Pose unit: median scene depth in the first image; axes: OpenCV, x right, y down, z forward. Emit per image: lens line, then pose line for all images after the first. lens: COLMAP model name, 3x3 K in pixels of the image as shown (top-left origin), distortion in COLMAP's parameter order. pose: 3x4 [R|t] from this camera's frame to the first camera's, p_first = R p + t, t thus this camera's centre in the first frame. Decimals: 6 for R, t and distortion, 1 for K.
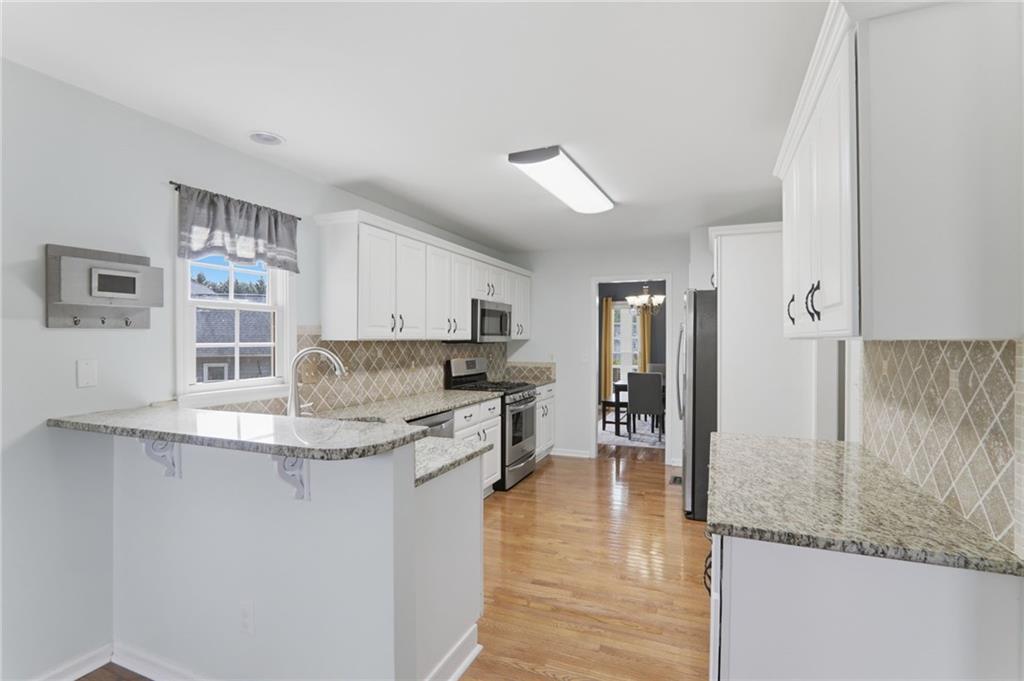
lens RADIAL K [[483.2, 0, 513.6], [0, 483.2, 334.9], [0, 0, 1]] dist [-0.014346, 0.000172]
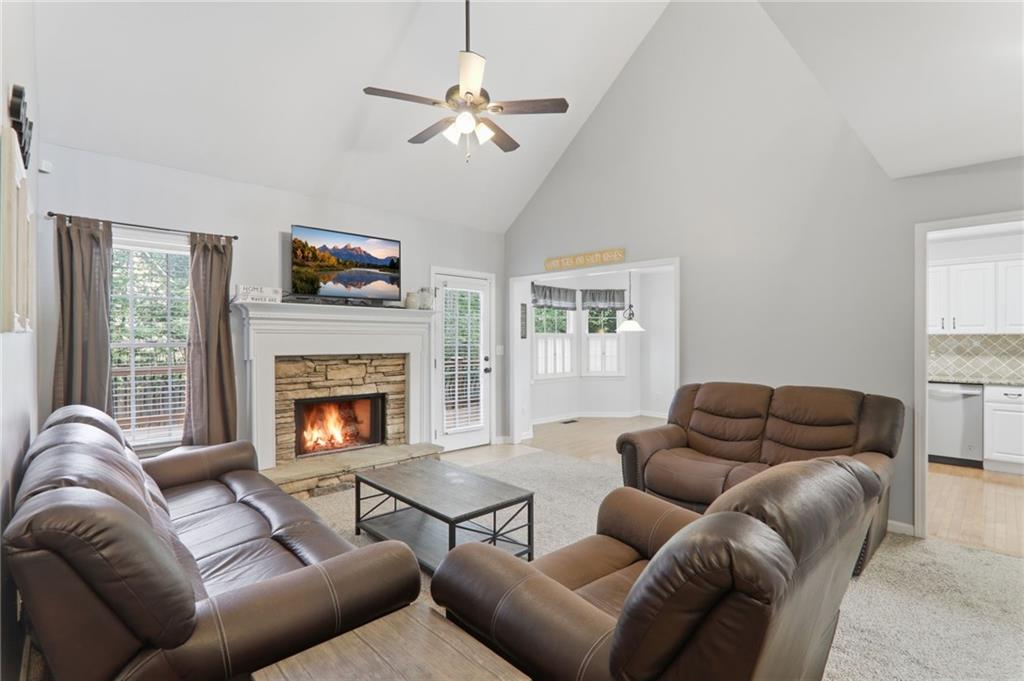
lens RADIAL K [[474.2, 0, 512.0], [0, 474.2, 340.5], [0, 0, 1]] dist [-0.028876, 0.000826]
pose [[-0.404060, 0.005952, -0.914713, 1.637212], [0.008980, 0.999956, 0.002540, 0.013619], [0.914689, -0.007188, -0.404095, 0.314036]]
